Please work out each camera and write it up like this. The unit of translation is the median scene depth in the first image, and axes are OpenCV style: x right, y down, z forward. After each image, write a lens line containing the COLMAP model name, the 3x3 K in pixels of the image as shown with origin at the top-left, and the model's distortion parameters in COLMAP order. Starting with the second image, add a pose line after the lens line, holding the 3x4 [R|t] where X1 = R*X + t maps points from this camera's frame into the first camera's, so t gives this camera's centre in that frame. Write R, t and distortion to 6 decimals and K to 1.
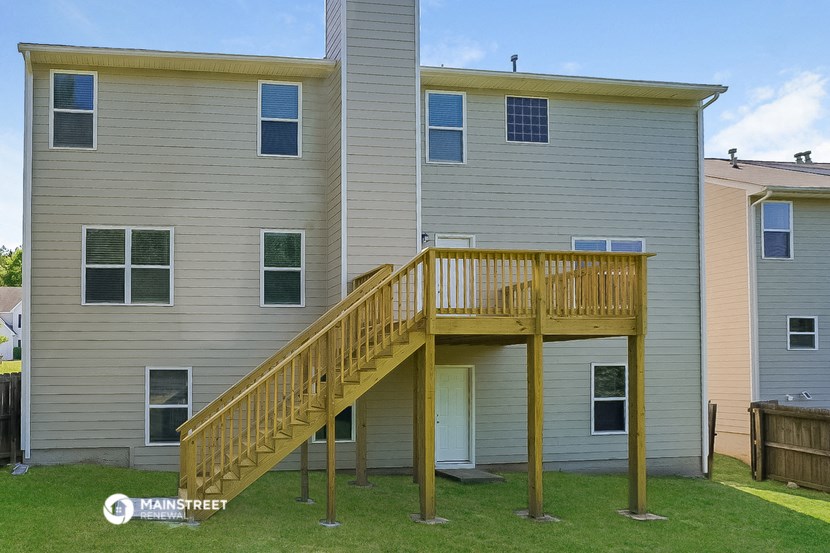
lens RADIAL K [[956.7, 0, 415.0], [0, 956.7, 276.5], [0, 0, 1]] dist [-0.043540, -0.020113]
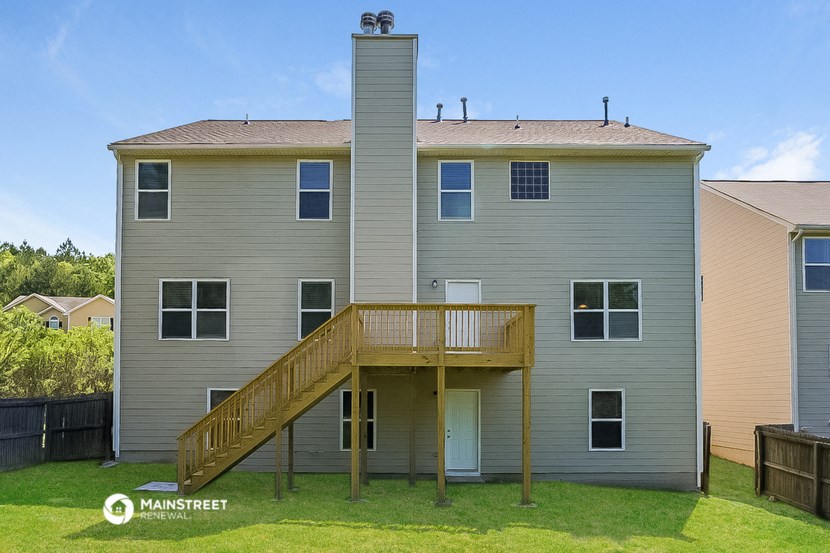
lens RADIAL K [[956.7, 0, 415.0], [0, 956.7, 276.5], [0, 0, 1]] dist [-0.043540, -0.020113]
pose [[0.982931, -0.012757, -0.183534, 0.212774], [0.008242, 0.999645, -0.025343, -0.019152], [0.183792, 0.023398, 0.982687, -0.197875]]
